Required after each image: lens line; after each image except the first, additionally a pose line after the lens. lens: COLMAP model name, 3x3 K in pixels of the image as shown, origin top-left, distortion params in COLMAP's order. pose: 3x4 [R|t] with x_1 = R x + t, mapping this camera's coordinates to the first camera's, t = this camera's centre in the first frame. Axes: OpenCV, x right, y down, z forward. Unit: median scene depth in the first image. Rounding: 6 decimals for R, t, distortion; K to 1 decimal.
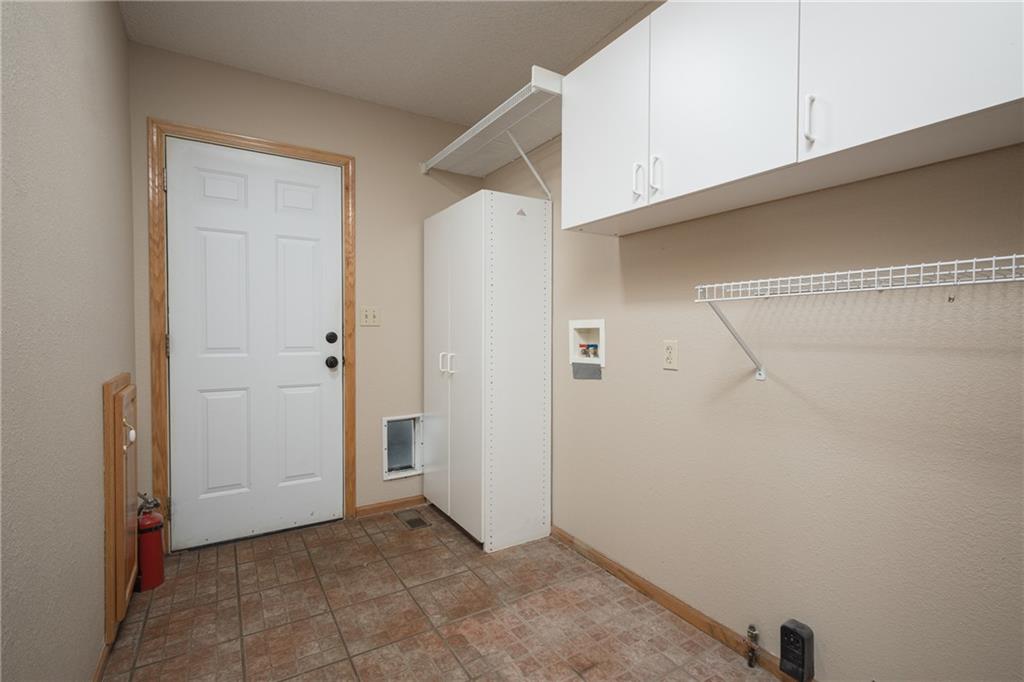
lens RADIAL K [[473.4, 0, 512.0], [0, 473.4, 341.0], [0, 0, 1]] dist [0.014454, 0.000090]
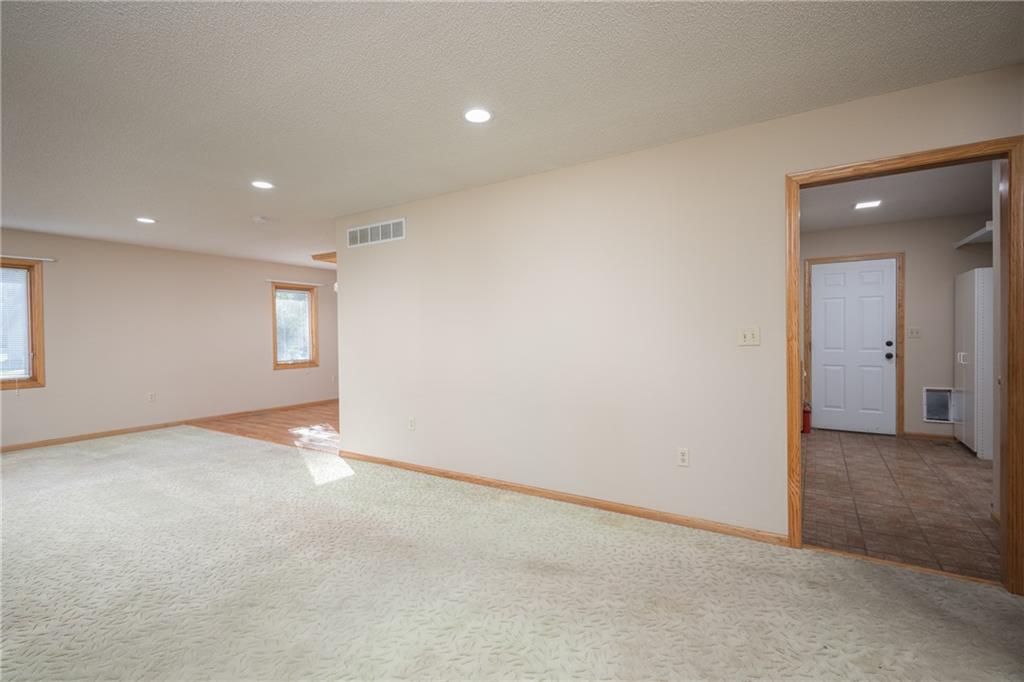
lens RADIAL K [[473.4, 0, 512.0], [0, 473.4, 341.0], [0, 0, 1]] dist [0.014454, 0.000090]
pose [[0.440533, 0.010698, -0.897673, 0.721960], [-0.002086, 0.999938, 0.010893, -0.036465], [0.897734, -0.002926, 0.440528, -1.307896]]
